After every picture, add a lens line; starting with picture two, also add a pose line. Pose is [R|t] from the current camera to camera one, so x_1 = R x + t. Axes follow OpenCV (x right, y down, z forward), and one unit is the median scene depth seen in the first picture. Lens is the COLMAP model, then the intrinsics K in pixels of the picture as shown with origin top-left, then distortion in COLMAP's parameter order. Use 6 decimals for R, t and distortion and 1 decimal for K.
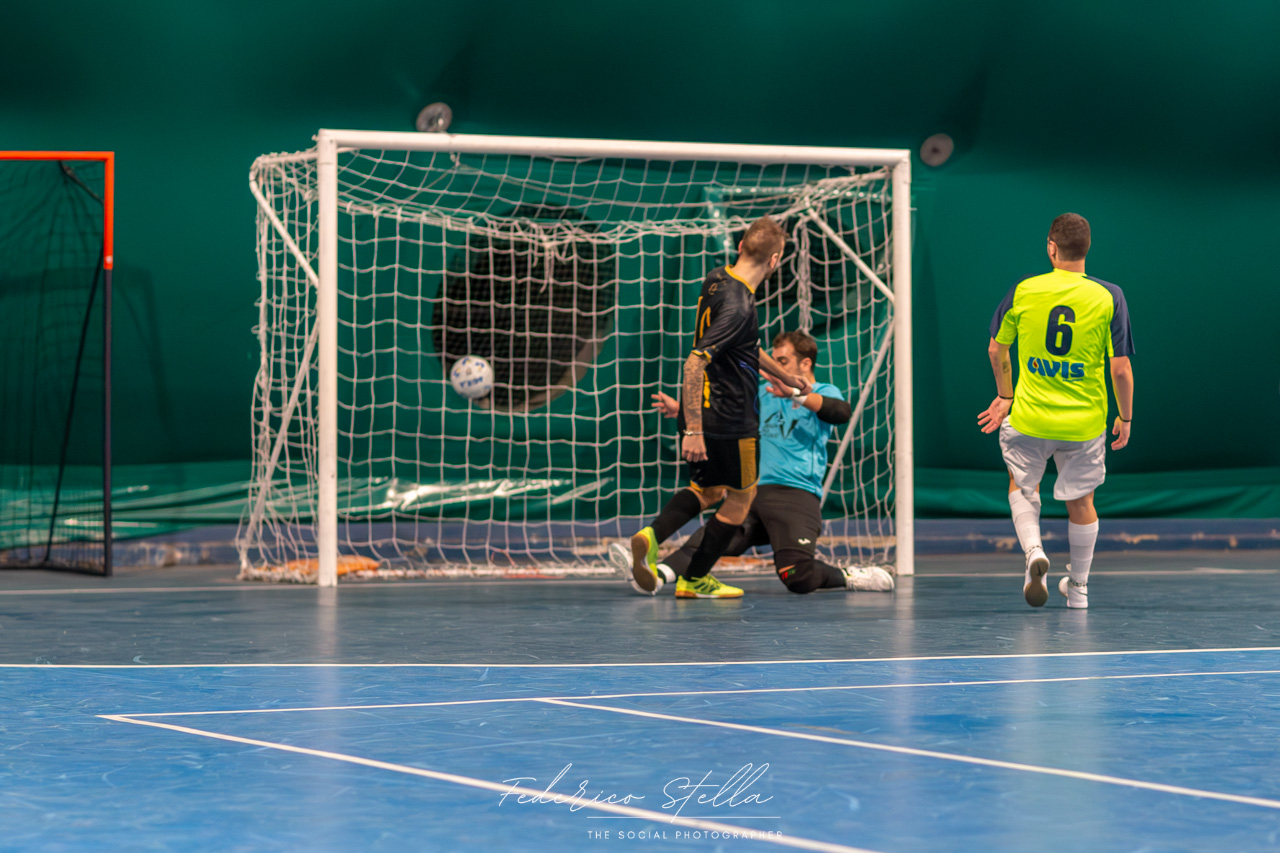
lens RADIAL K [[3329.8, 0, 640.0], [0, 3329.8, 426.5], [0, 0, 1]] dist [0.005843, -1.334530]
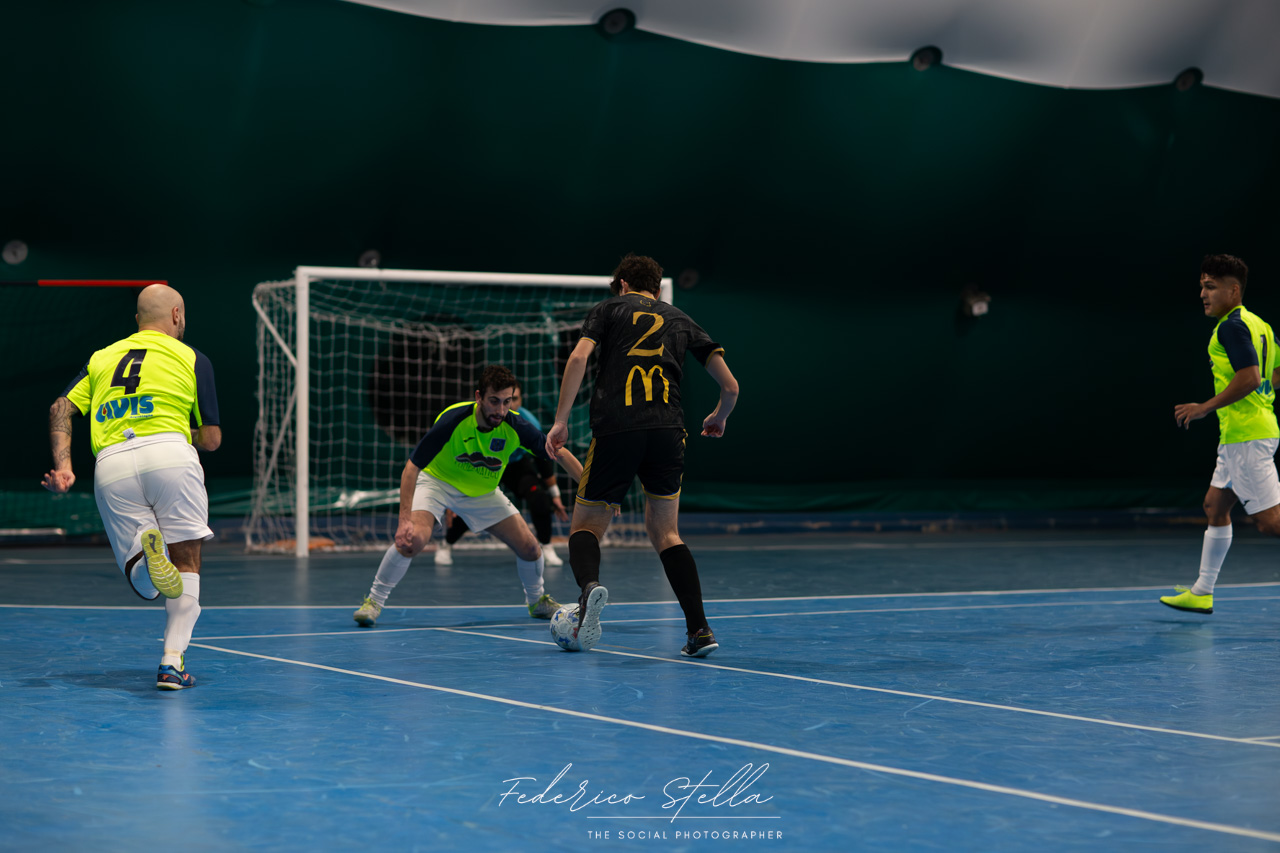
lens RADIAL K [[3164.0, 0, 599.2], [0, 3164.0, 424.7], [0, 0, 1]] dist [-0.003211, -0.874171]
pose [[0.999991, -0.001233, -0.003992, 0.052658], [0.001153, 0.999797, -0.020108, 0.015880], [0.004016, 0.020103, 0.999790, -0.495794]]
